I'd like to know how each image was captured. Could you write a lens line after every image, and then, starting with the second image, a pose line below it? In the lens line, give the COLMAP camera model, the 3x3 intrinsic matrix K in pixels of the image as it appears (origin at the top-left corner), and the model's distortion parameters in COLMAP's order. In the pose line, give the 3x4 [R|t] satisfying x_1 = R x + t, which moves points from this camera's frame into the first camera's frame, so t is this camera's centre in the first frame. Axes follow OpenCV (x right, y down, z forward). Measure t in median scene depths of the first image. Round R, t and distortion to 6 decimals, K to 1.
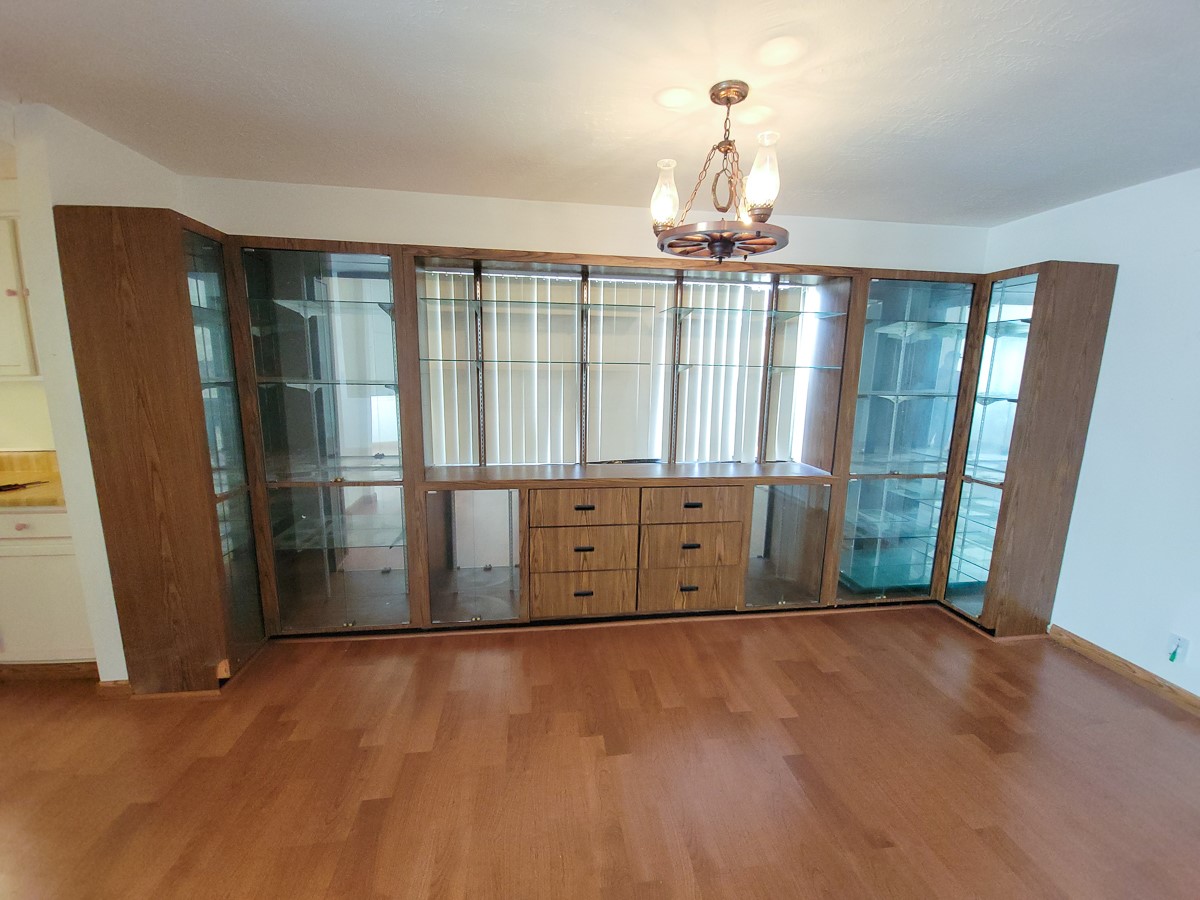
lens RADIAL K [[486.9, 0, 600.0], [0, 486.9, 450.0], [0, 0, 1]] dist [-0.004052, -0.000010]
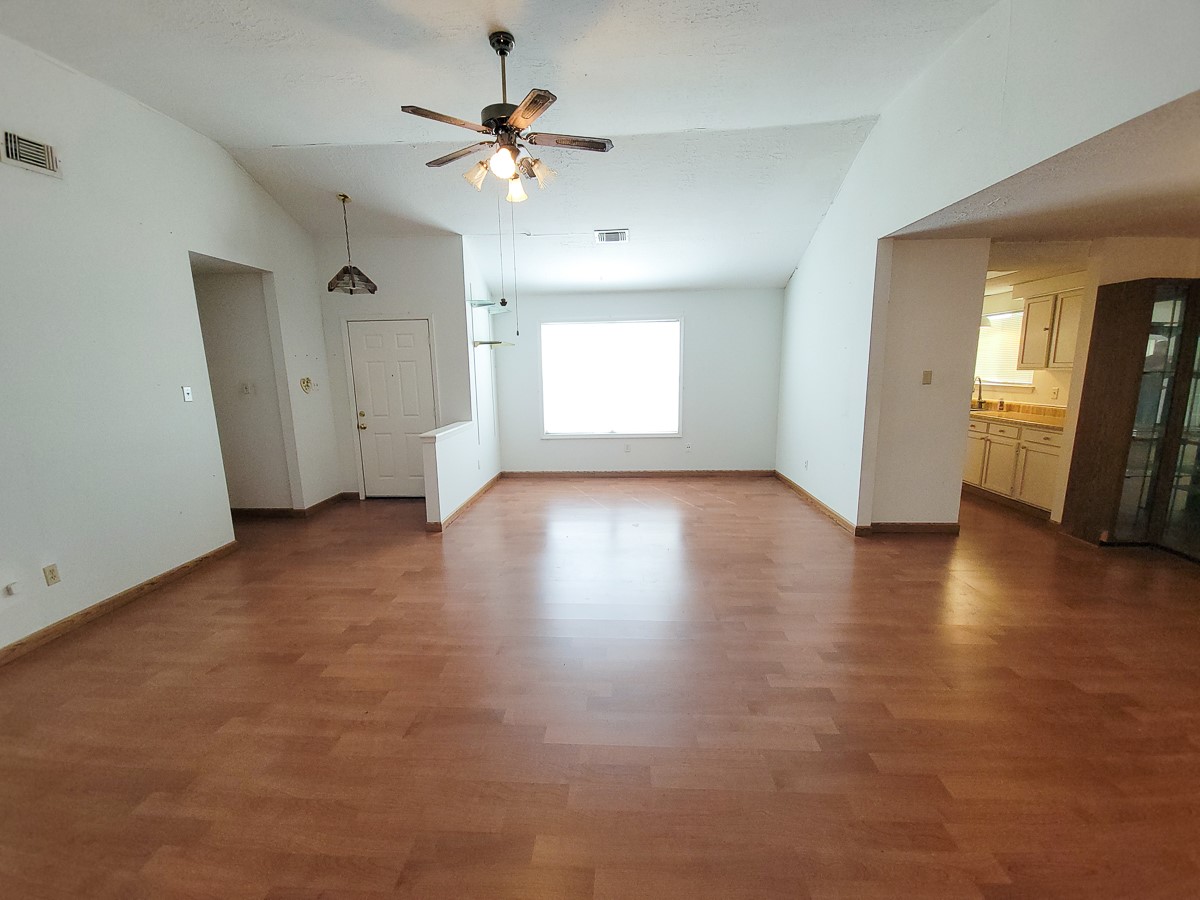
lens RADIAL K [[486.9, 0, 600.0], [0, 486.9, 450.0], [0, 0, 1]] dist [-0.004052, -0.000010]
pose [[-0.204804, 0.156475, -0.966215, 0.942777], [-0.137900, 0.972680, 0.186752, 0.057622], [0.969040, 0.171489, -0.177631, -0.384231]]
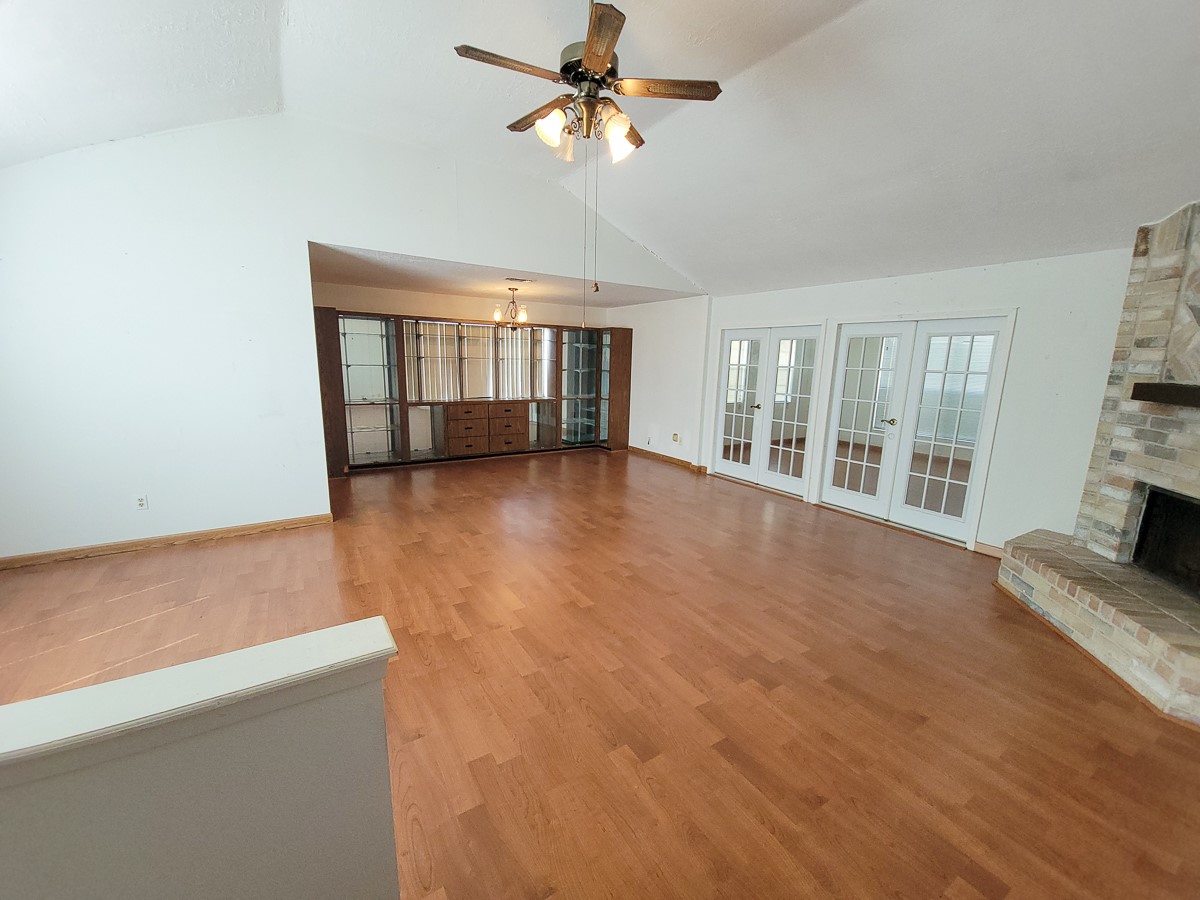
lens RADIAL K [[486.9, 0, 600.0], [0, 486.9, 450.0], [0, 0, 1]] dist [-0.004052, -0.000010]
pose [[0.912969, -0.073516, 0.401353, -0.424098], [0.058496, 0.997056, 0.049570, 0.216439], [-0.403815, -0.021778, 0.914581, -1.620748]]
